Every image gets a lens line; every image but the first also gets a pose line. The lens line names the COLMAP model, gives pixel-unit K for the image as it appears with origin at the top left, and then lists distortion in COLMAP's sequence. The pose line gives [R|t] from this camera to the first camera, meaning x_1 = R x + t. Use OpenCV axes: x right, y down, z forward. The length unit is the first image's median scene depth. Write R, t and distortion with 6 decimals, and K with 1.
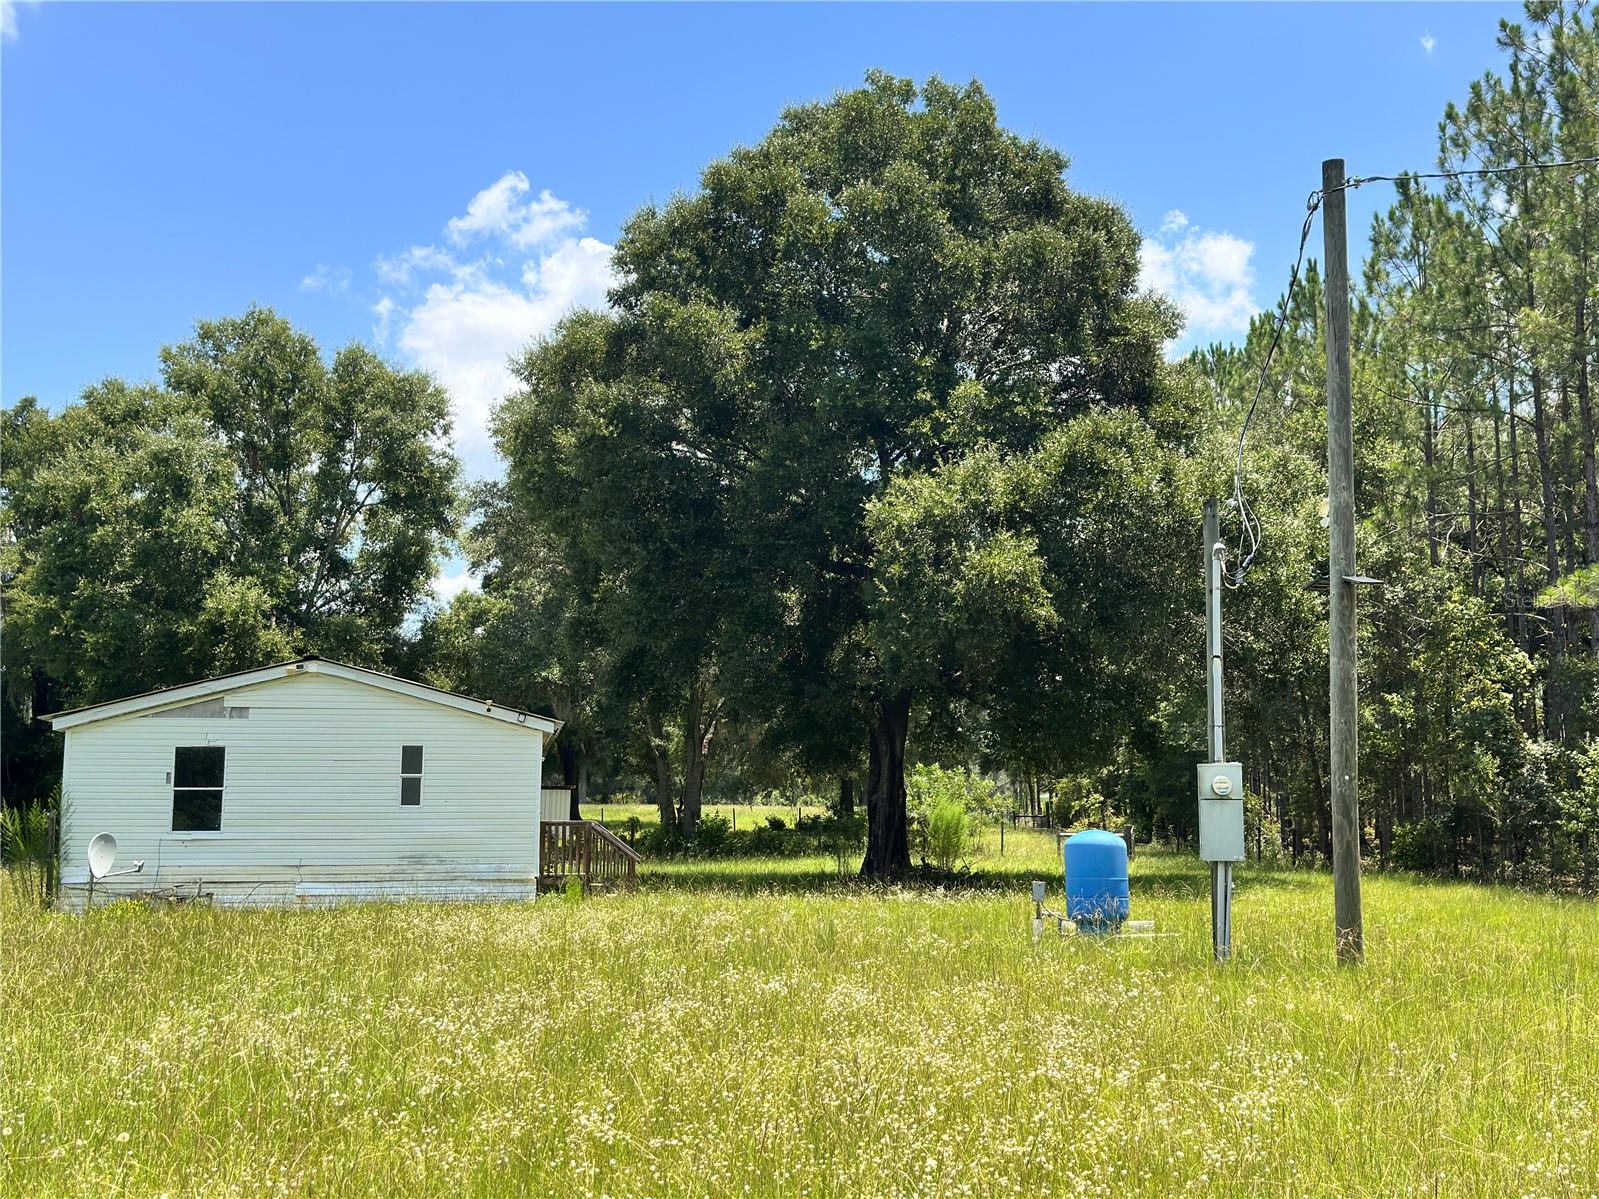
lens RADIAL K [[1786.5, 0, 799.5], [0, 1786.5, 599.5], [0, 0, 1]] dist [0.007452, 0.001429]
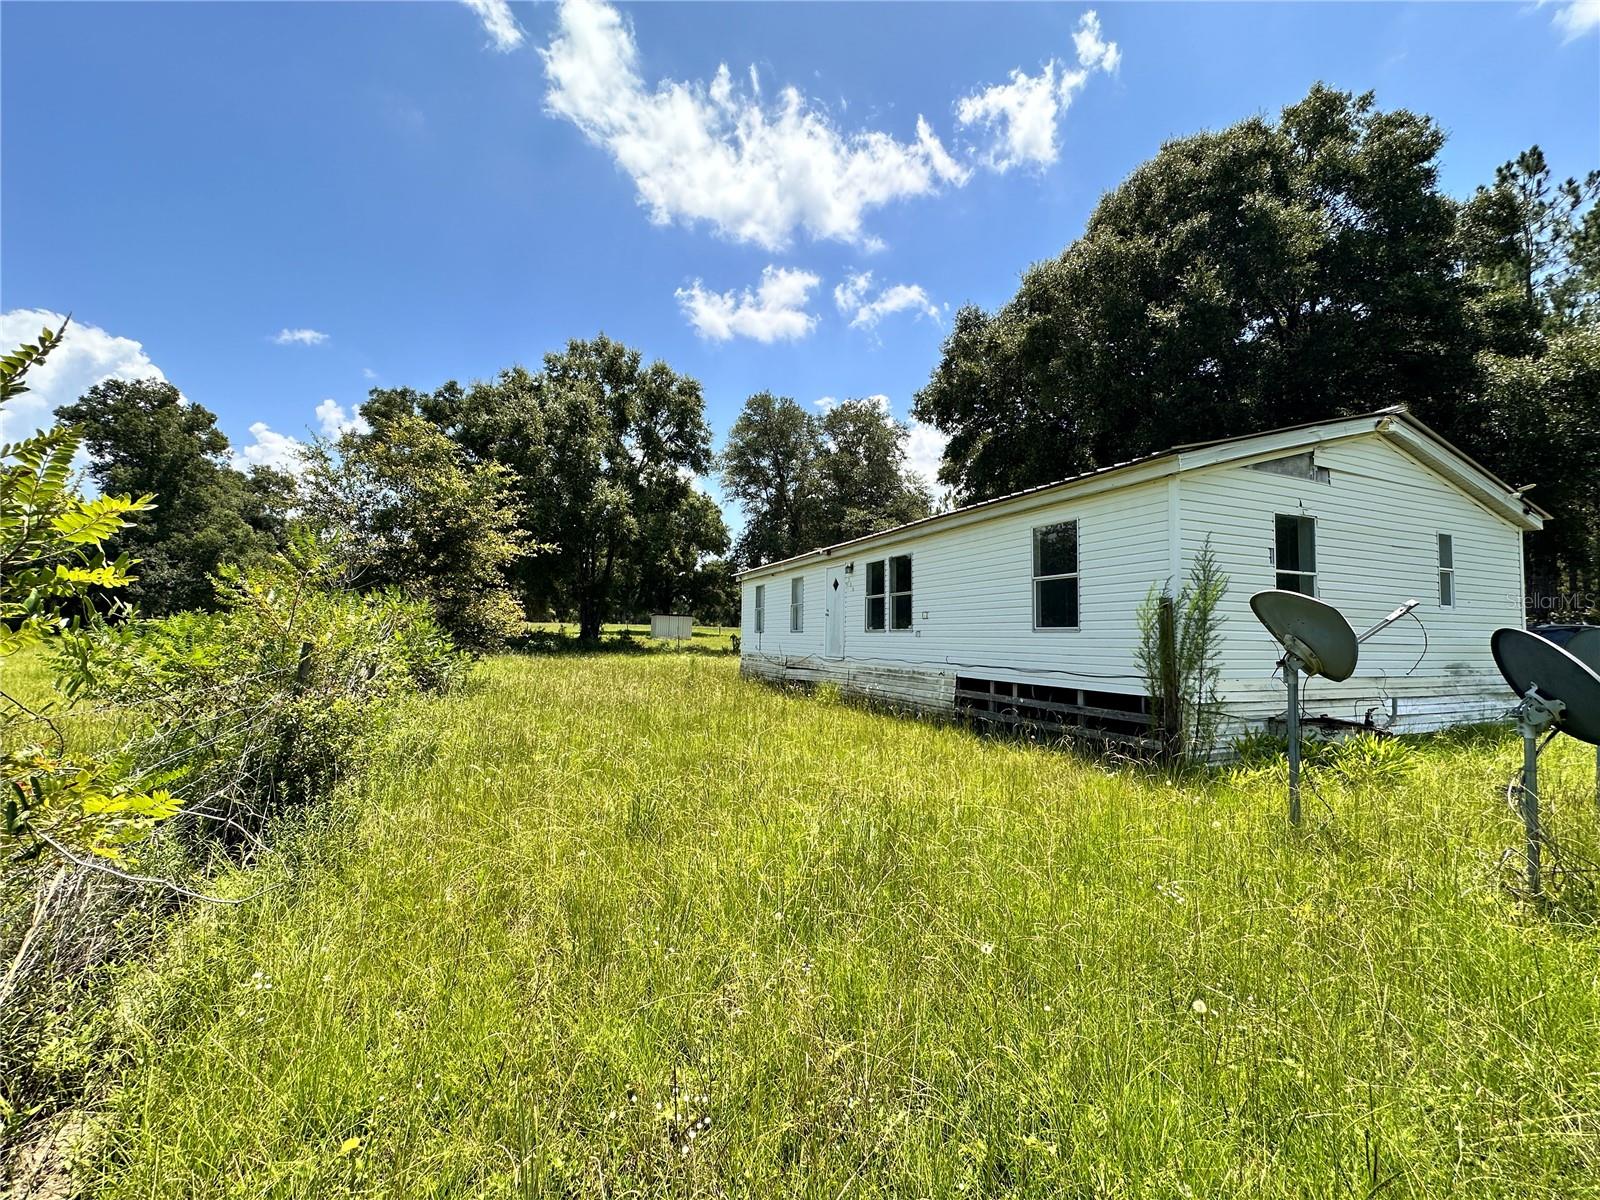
lens RADIAL K [[645.9, 0, 800.3], [0, 645.9, 601.9], [0, 0, 1]] dist [-0.001704, -0.000107]
pose [[0.979458, 0.031167, 0.199226, -0.394755], [-0.047341, 0.995911, 0.076938, 0.071943], [-0.196014, -0.084789, 0.976929, 0.524705]]
